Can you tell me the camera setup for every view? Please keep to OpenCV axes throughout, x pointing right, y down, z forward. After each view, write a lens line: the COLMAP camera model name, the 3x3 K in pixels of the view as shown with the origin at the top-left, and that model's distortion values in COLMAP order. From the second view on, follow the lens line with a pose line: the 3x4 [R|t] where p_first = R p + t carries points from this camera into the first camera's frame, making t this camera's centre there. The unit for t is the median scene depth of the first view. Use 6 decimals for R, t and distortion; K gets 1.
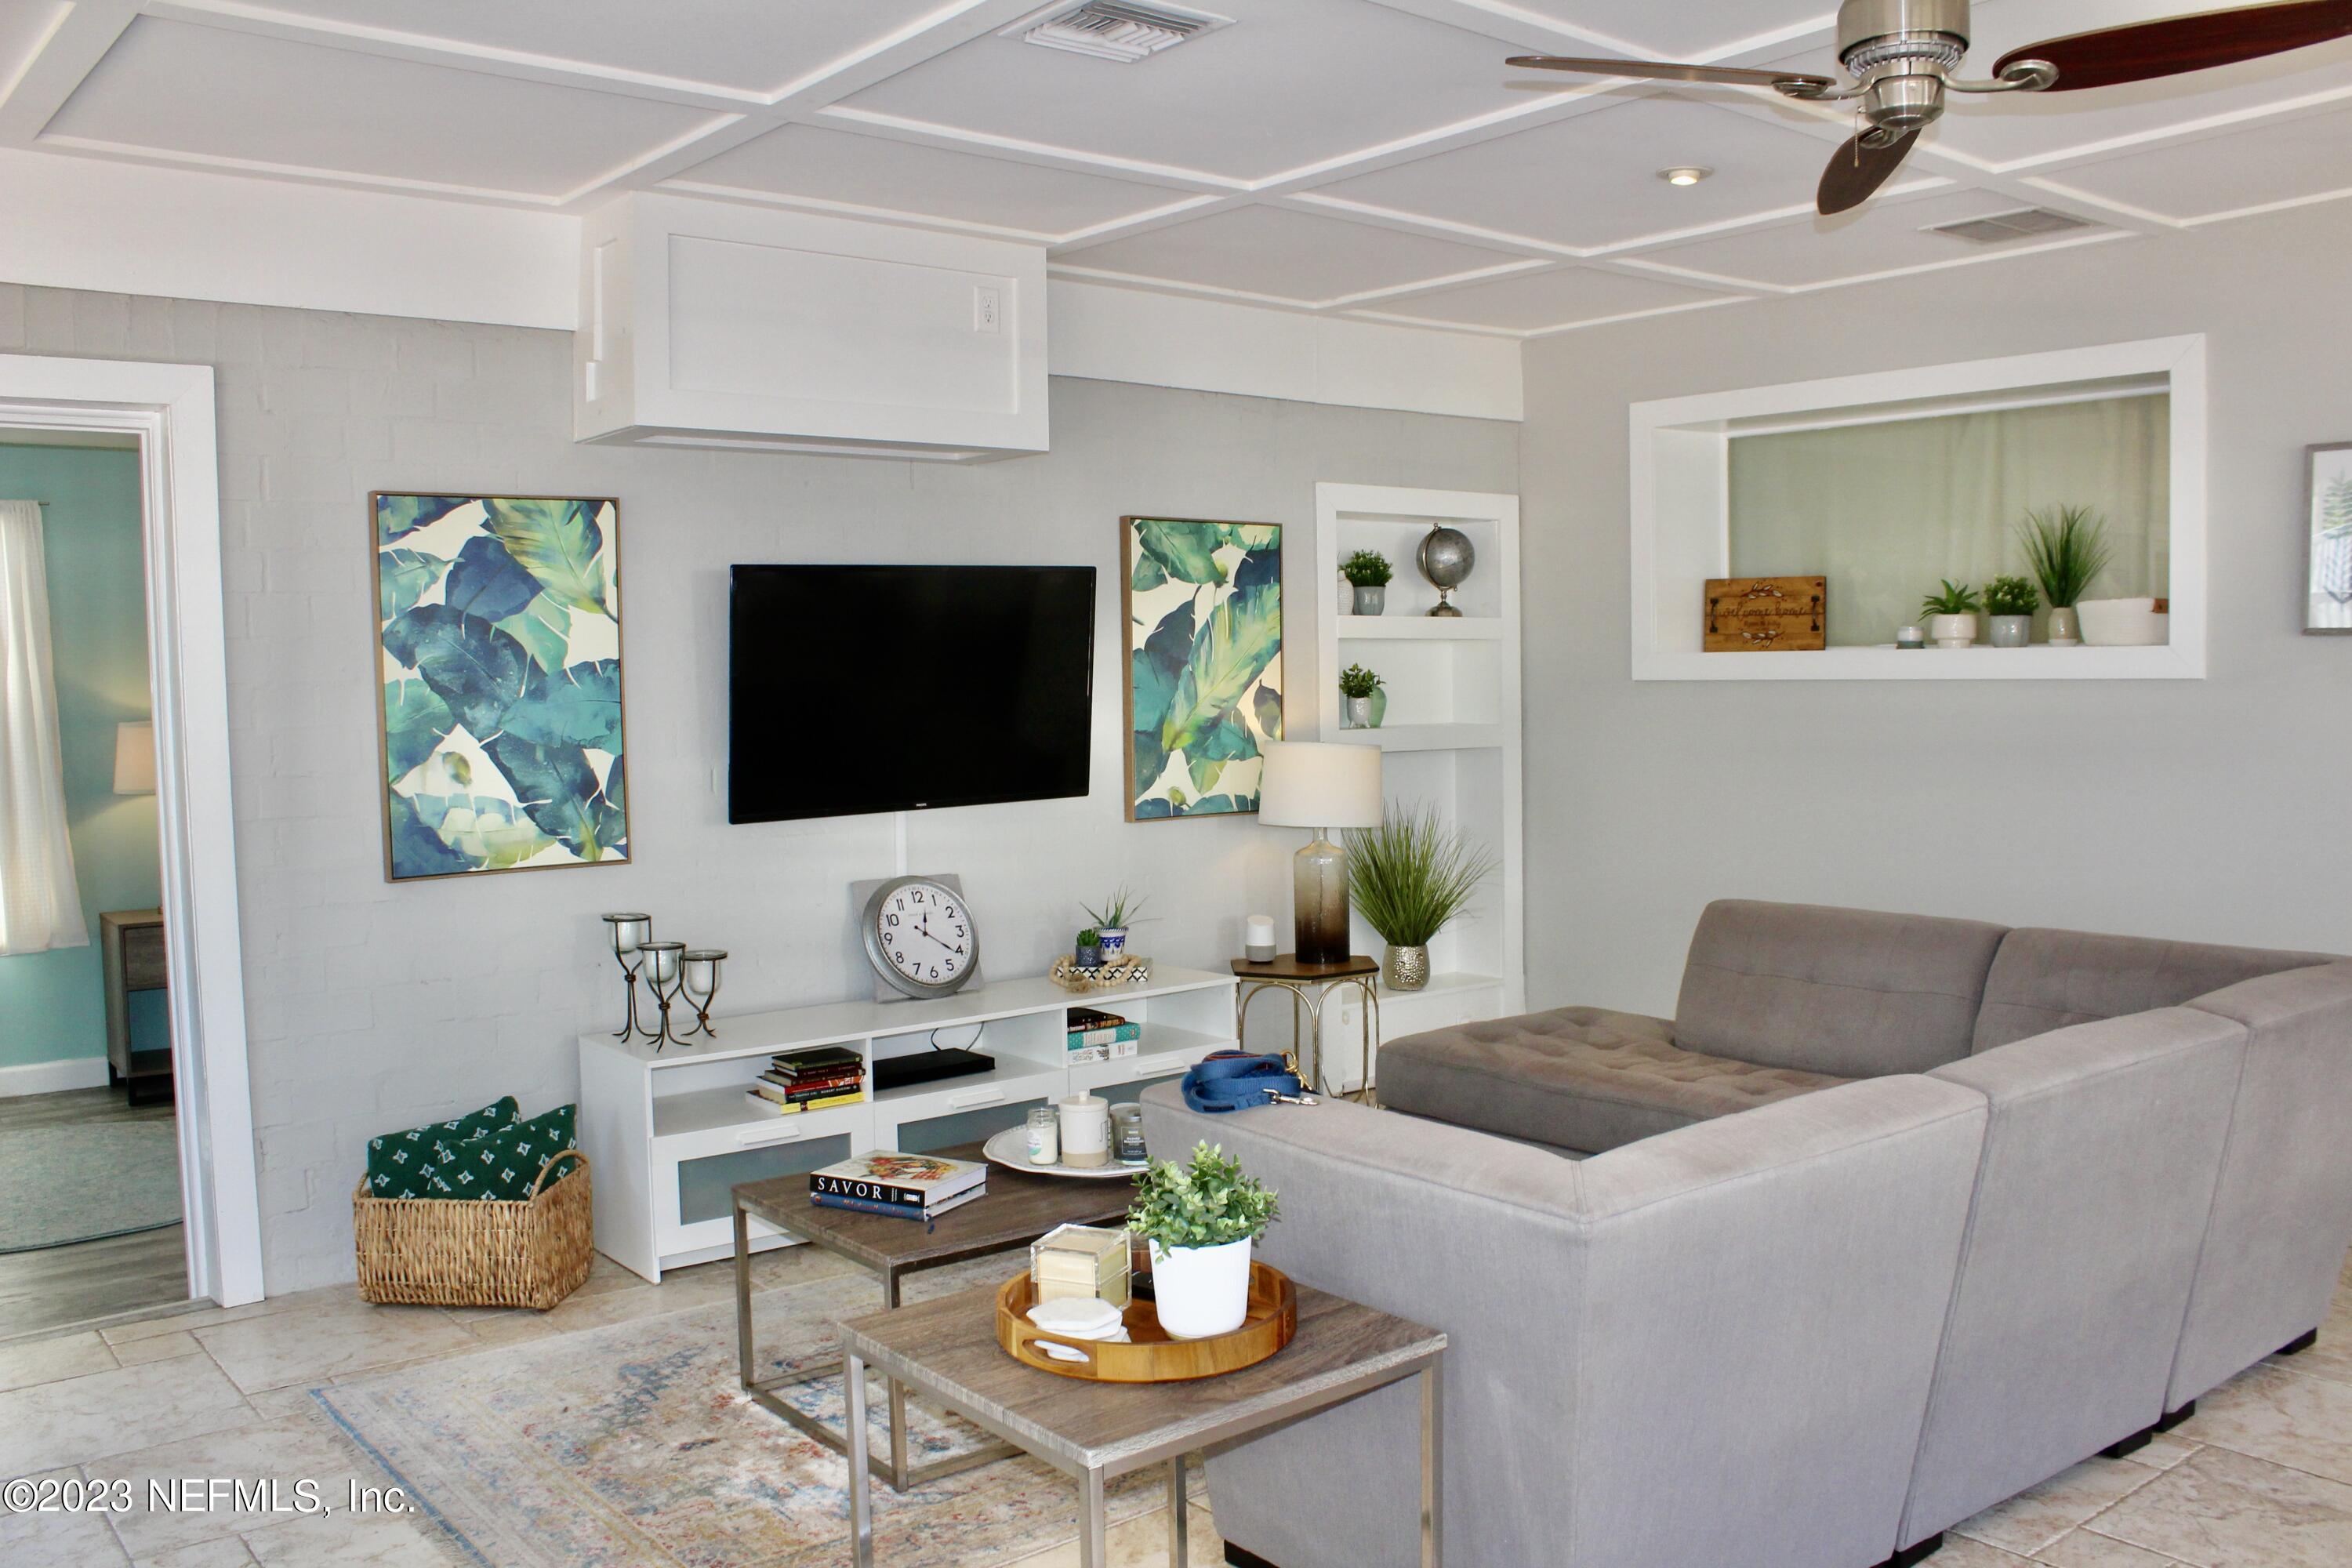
lens RADIAL K [[1971.4, 0, 1184.1], [0, 1971.4, 808.4], [0, 0, 1]] dist [-0.167227, 0.133952]
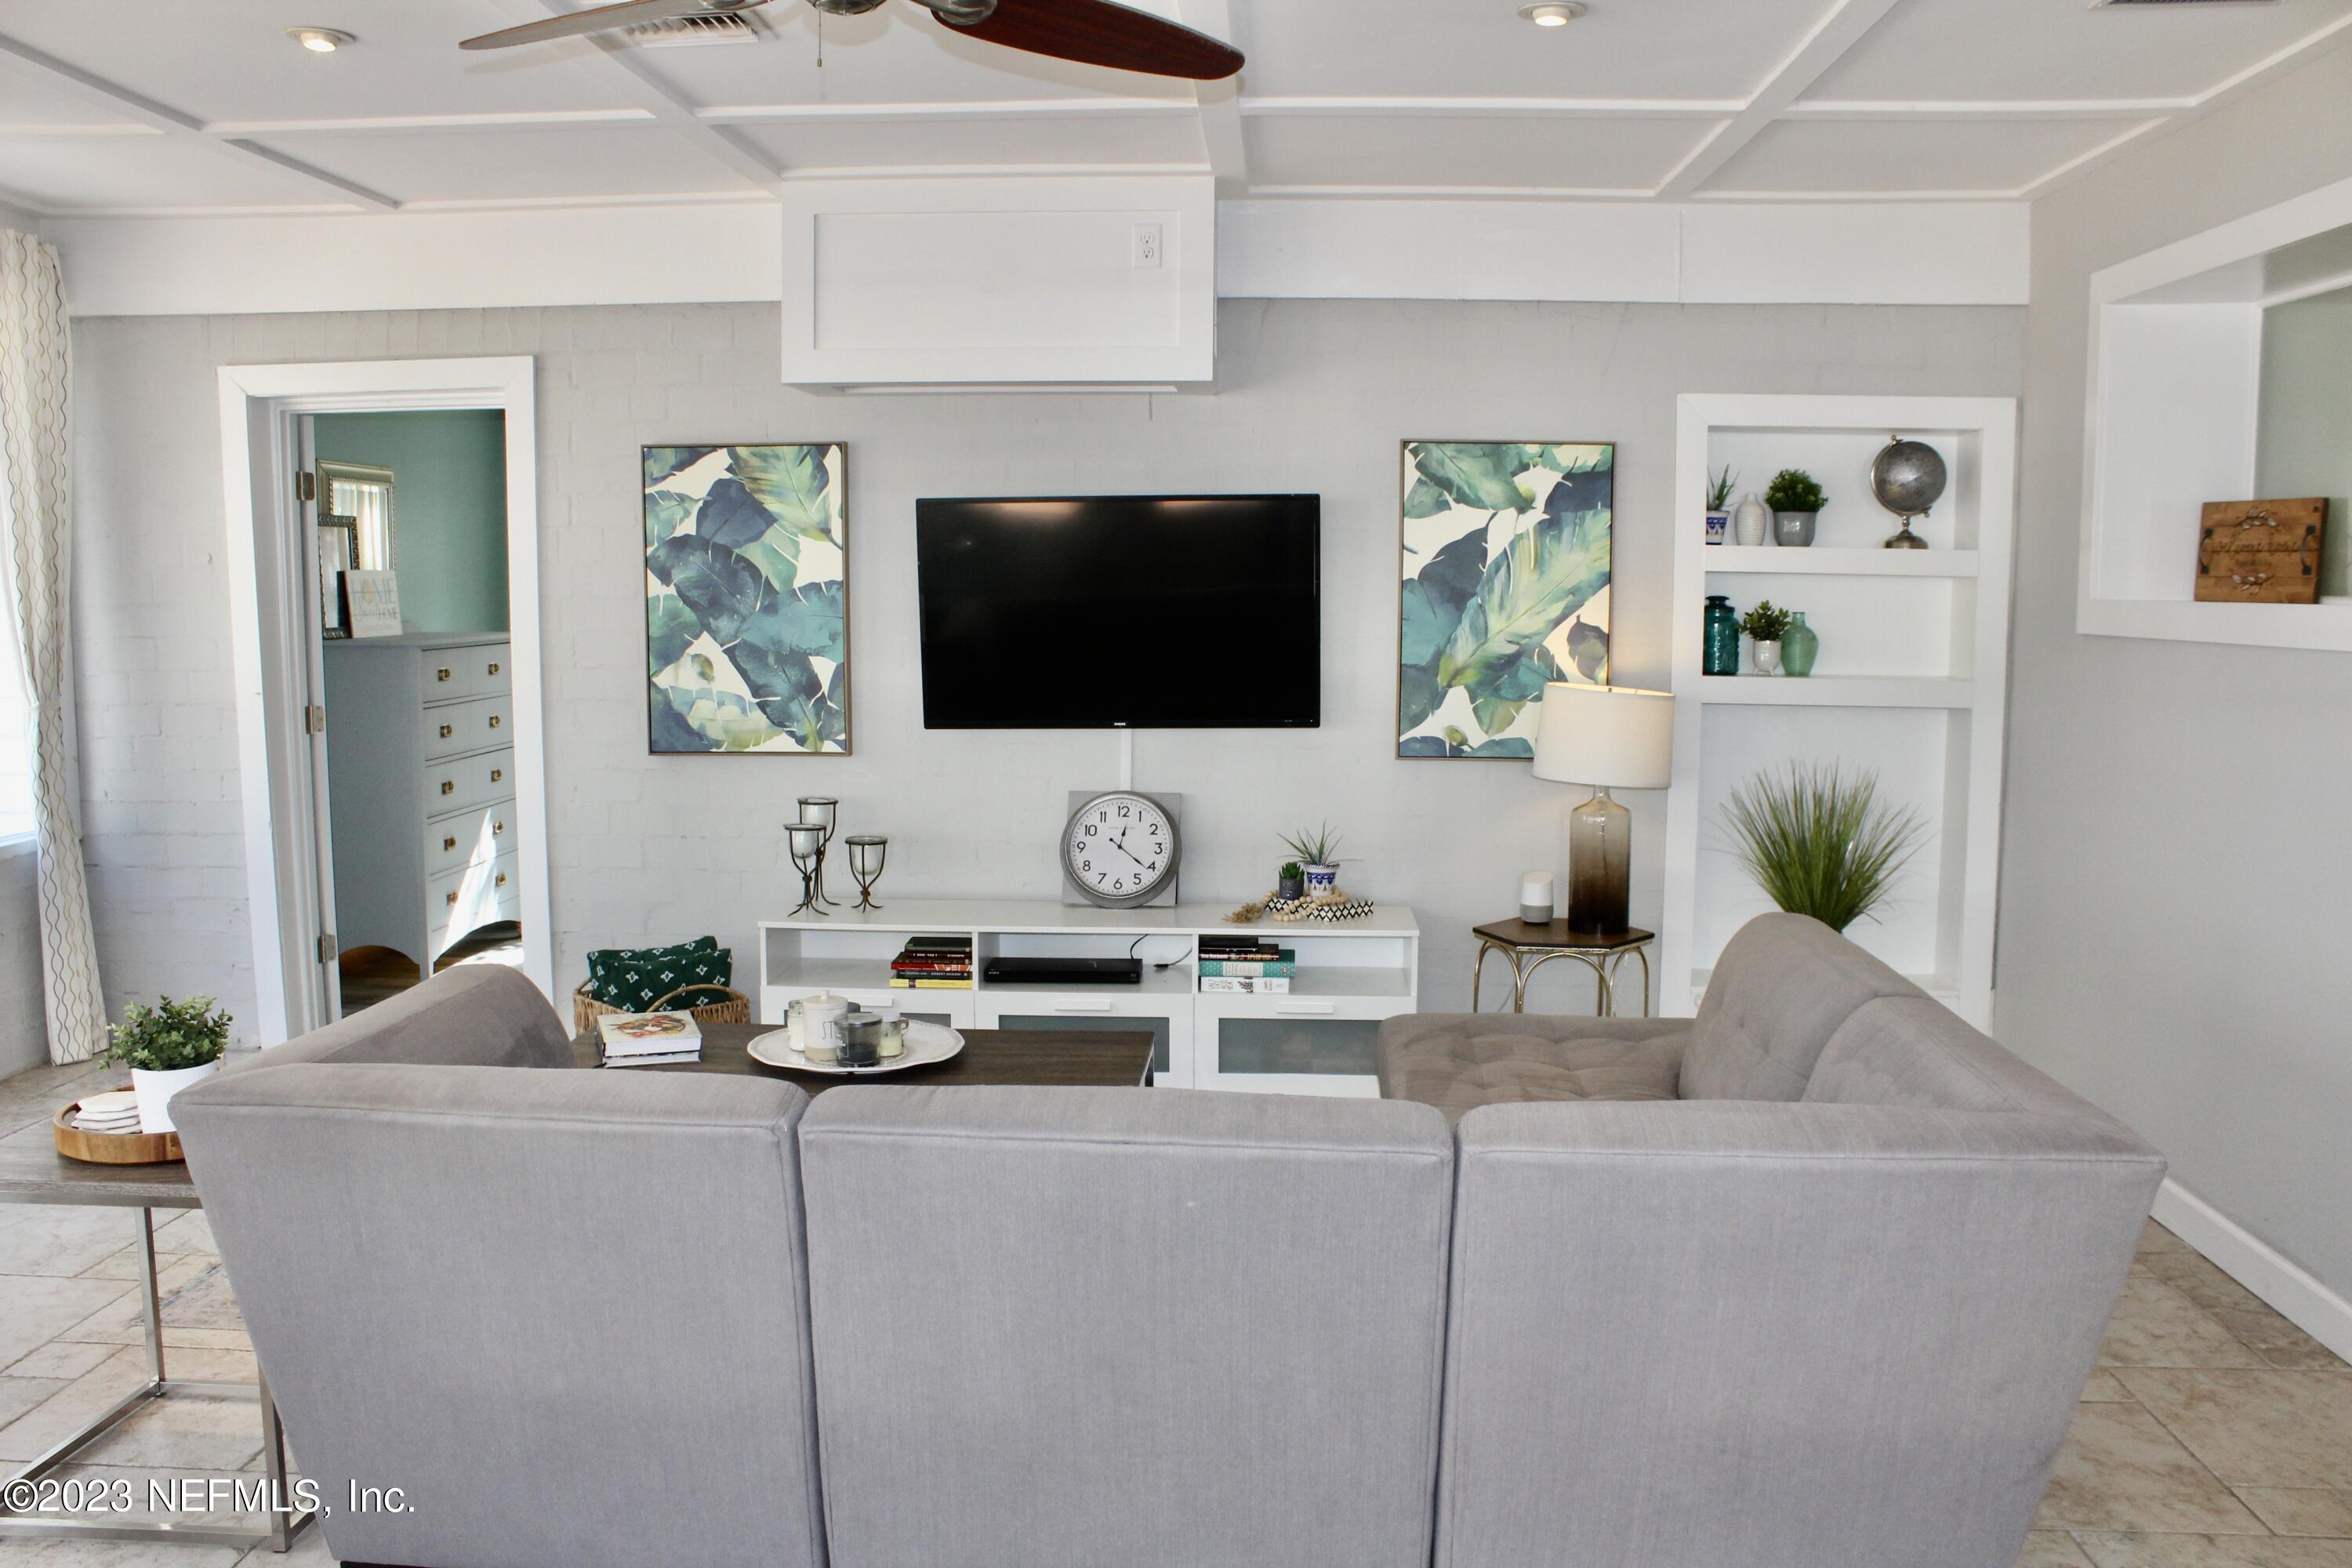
lens RADIAL K [[1971.4, 0, 1184.1], [0, 1971.4, 808.4], [0, 0, 1]] dist [-0.167227, 0.133952]
pose [[0.738539, 0.095542, -0.667406, 0.652597], [-0.063872, 0.995371, 0.071812, -0.037939], [0.671178, -0.010408, 0.741223, 0.264179]]
